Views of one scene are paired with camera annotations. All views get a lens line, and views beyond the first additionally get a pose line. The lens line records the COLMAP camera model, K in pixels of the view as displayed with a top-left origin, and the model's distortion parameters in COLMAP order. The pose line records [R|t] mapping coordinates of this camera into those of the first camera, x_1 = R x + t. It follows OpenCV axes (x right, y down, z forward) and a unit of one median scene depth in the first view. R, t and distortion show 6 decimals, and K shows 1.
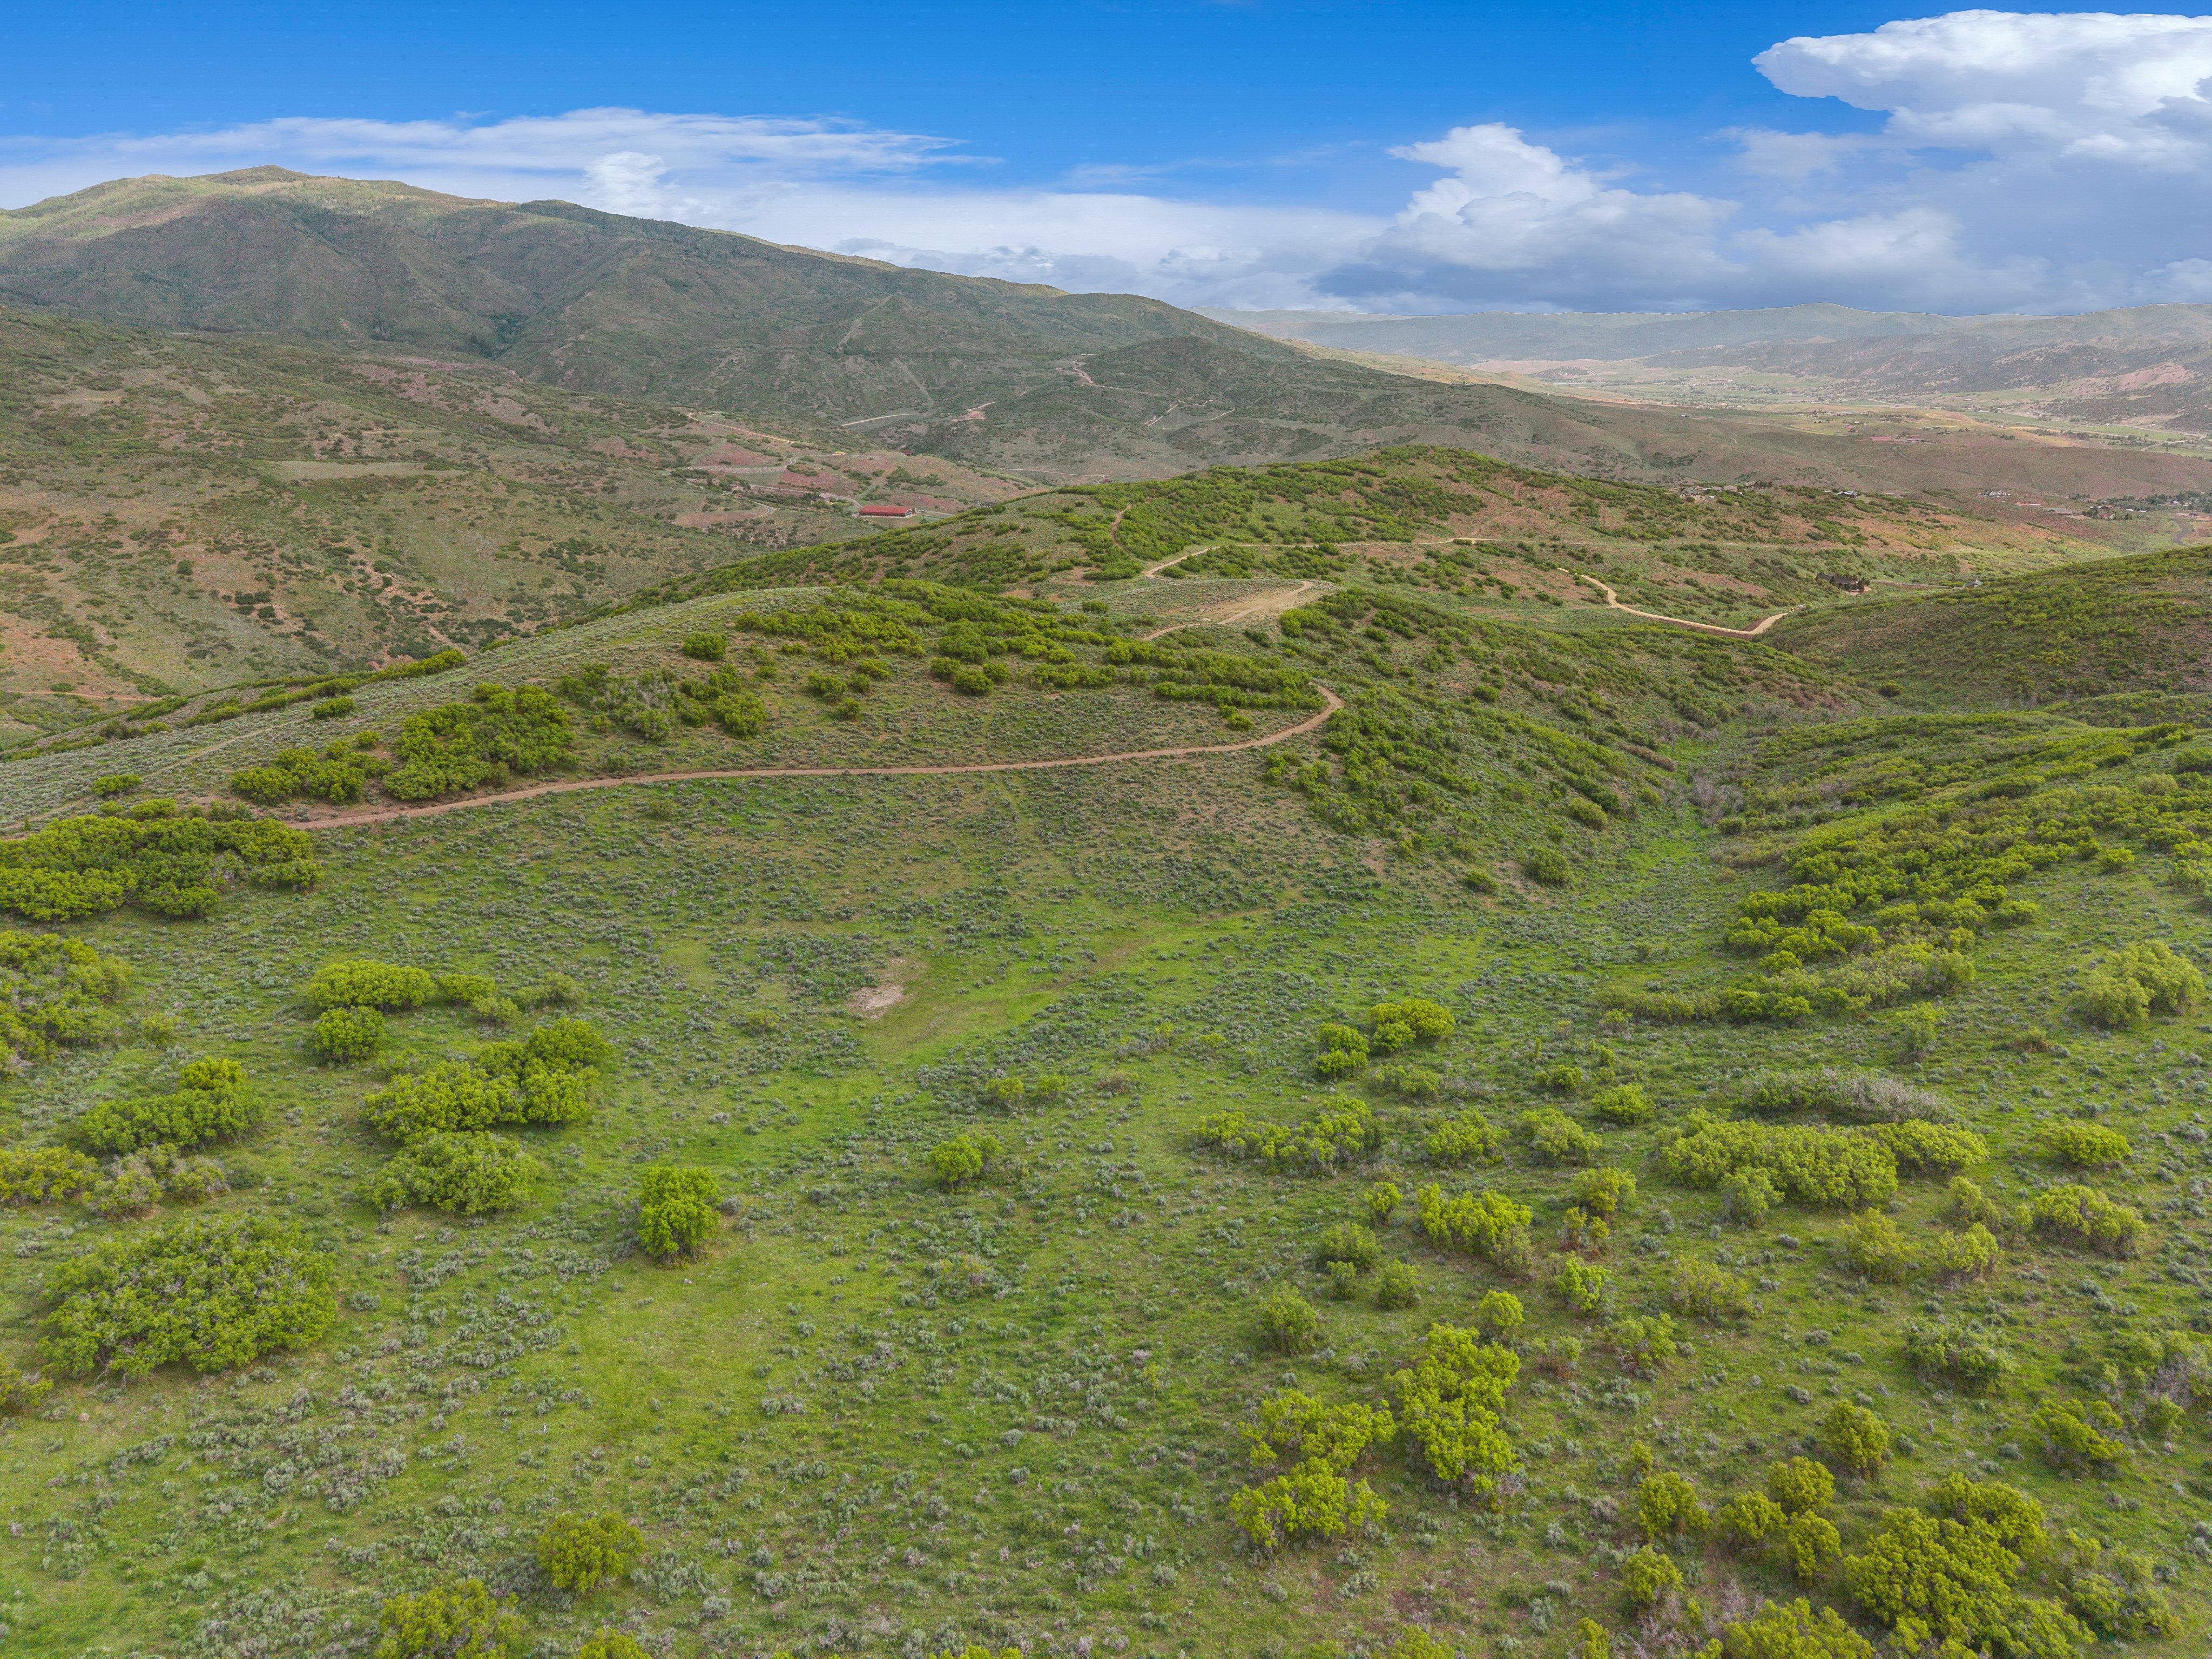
lens RADIAL K [[1455.0, 0, 1086.6], [0, 1455.0, 819.5], [0, 0, 1]] dist [0.006567, -0.005952]
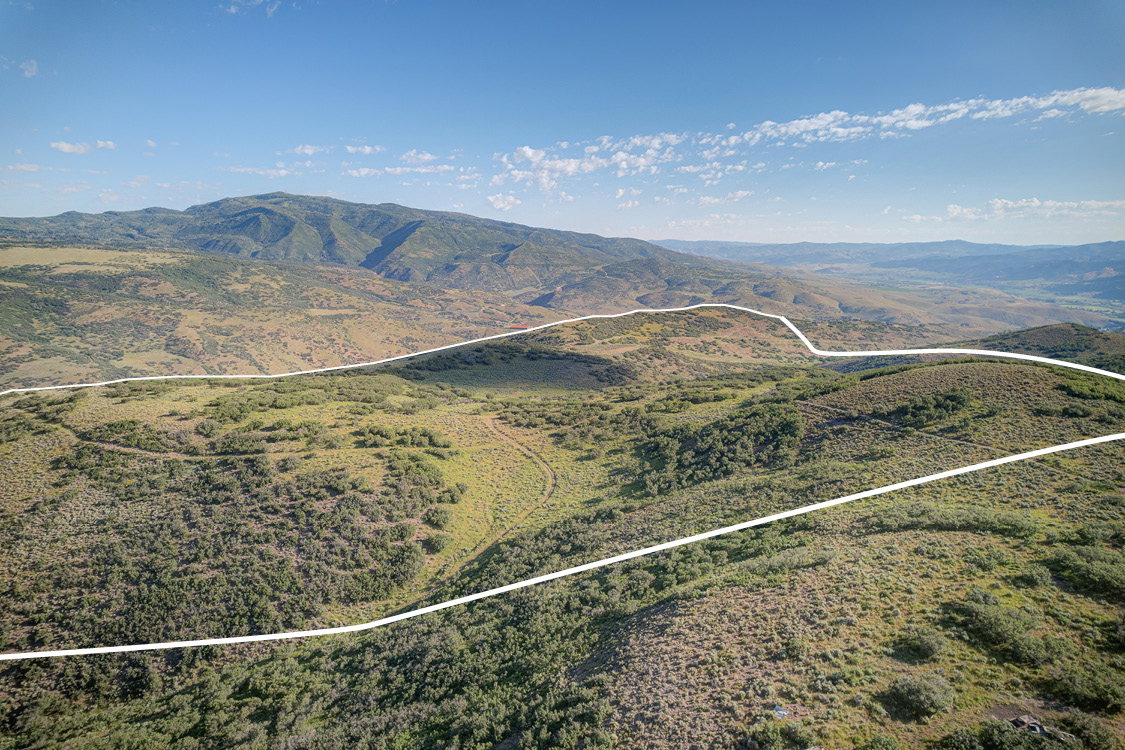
lens RADIAL K [[720.9, 0, 566.6], [0, 720.9, 370.1], [0, 0, 1]] dist [-0.046541, 0.029169]
pose [[0.997389, 0.008137, -0.071756, 0.049708], [-0.019004, 0.988183, -0.152099, 0.076573], [0.069670, 0.153066, 0.985757, -0.332662]]
